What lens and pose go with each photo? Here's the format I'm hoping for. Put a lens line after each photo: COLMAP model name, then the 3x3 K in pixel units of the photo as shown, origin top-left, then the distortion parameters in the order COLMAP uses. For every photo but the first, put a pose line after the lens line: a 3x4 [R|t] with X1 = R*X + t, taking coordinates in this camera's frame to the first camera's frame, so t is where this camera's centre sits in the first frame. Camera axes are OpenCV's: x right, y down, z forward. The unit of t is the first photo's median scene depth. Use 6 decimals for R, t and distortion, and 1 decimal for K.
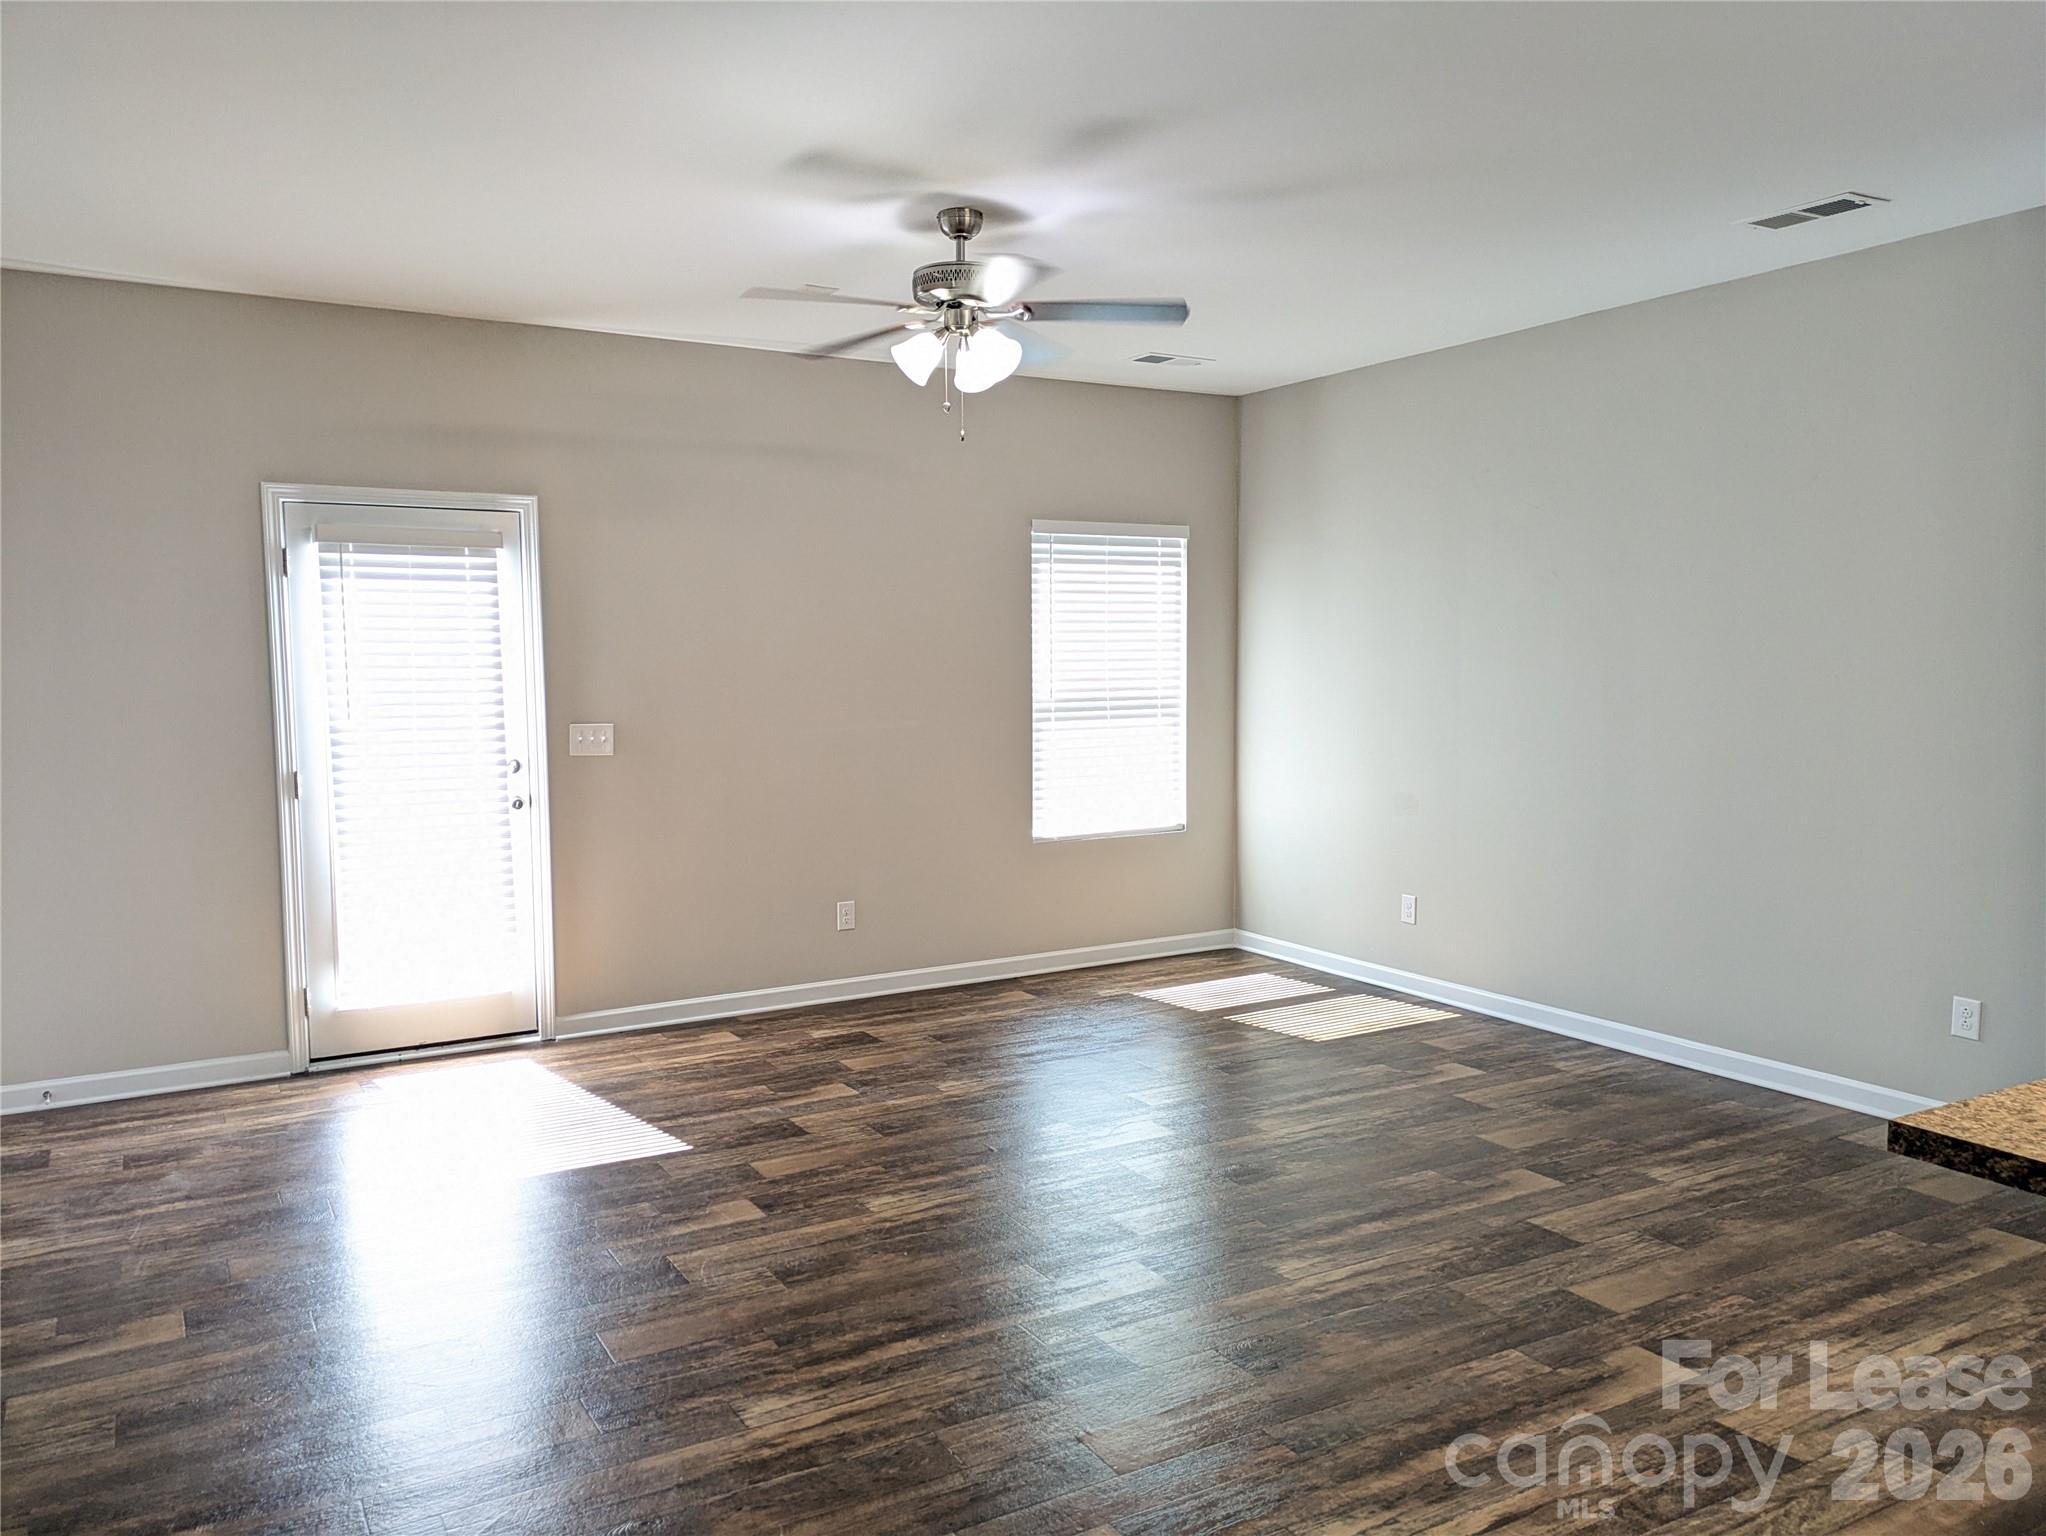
lens RADIAL K [[1505.5, 0, 1013.2], [0, 1505.5, 782.1], [0, 0, 1]] dist [0.063032, -0.058775]
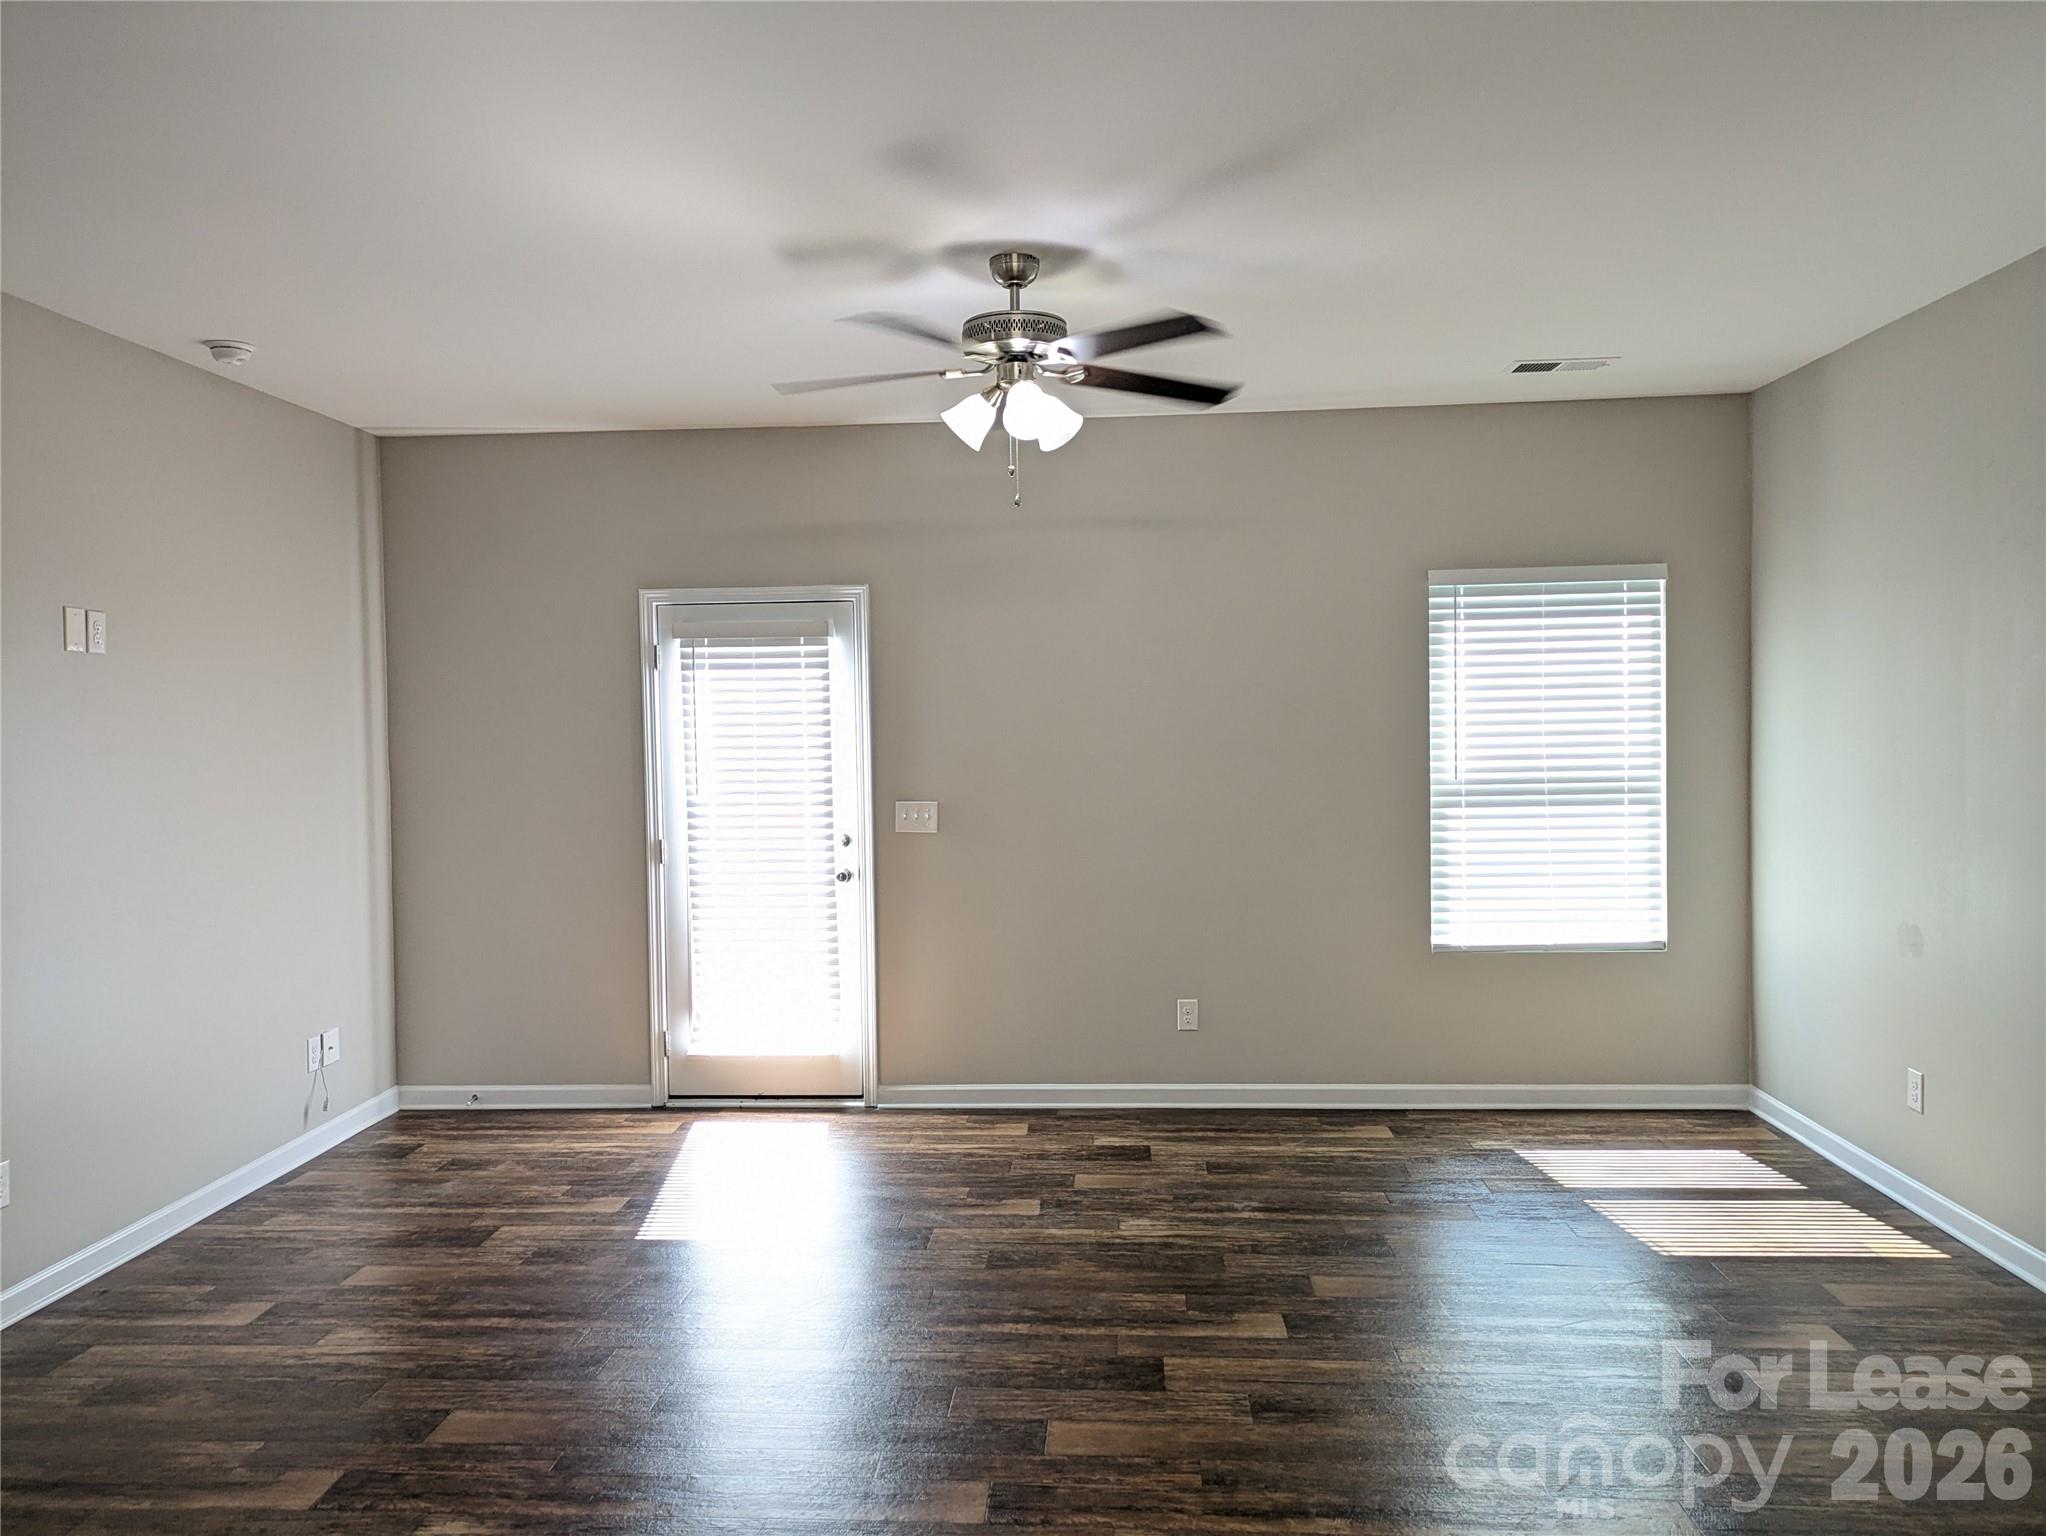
lens RADIAL K [[1505.5, 0, 1012.2], [0, 1505.5, 766.0], [0, 0, 1]] dist [0.063032, -0.058775]
pose [[0.825167, 0.009308, -0.564812, 0.368455], [-0.036405, 0.998662, -0.036729, -0.028757], [0.563714, 0.050870, 0.824402, 0.203237]]
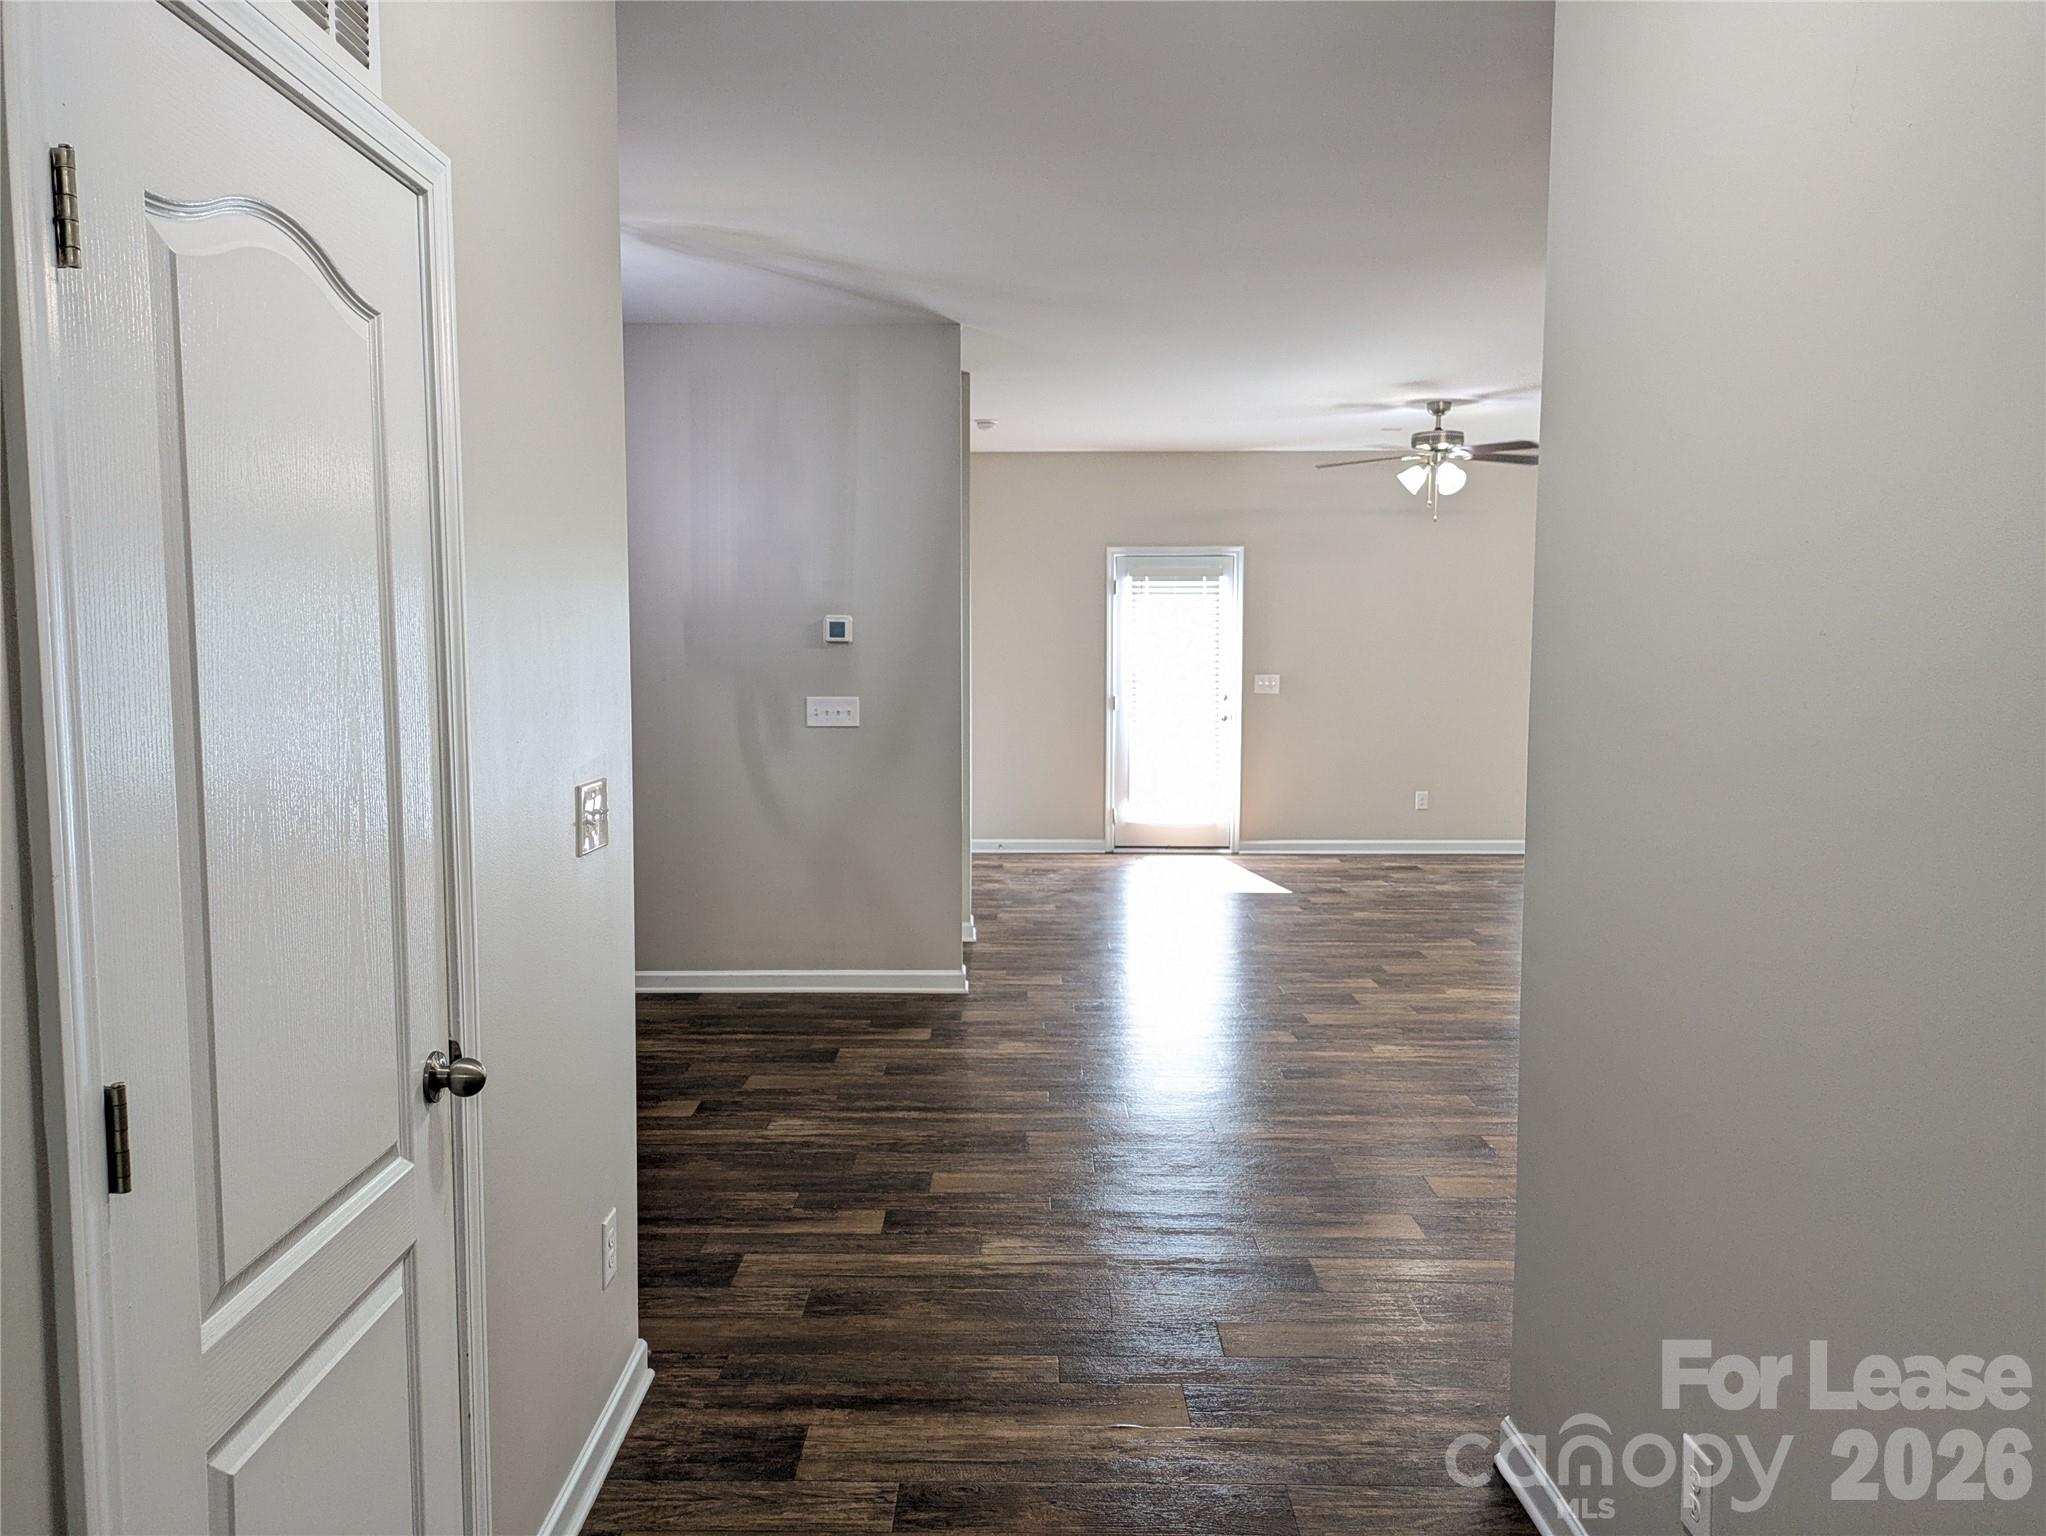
lens RADIAL K [[1505.5, 0, 1023.4], [0, 1505.5, 763.0], [0, 0, 1]] dist [0.063032, -0.058775]
pose [[0.864044, 0.050129, -0.500914, 0.372381], [-0.049000, 0.998680, 0.015420, 0.052605], [0.501025, 0.011221, 0.865360, -0.678947]]
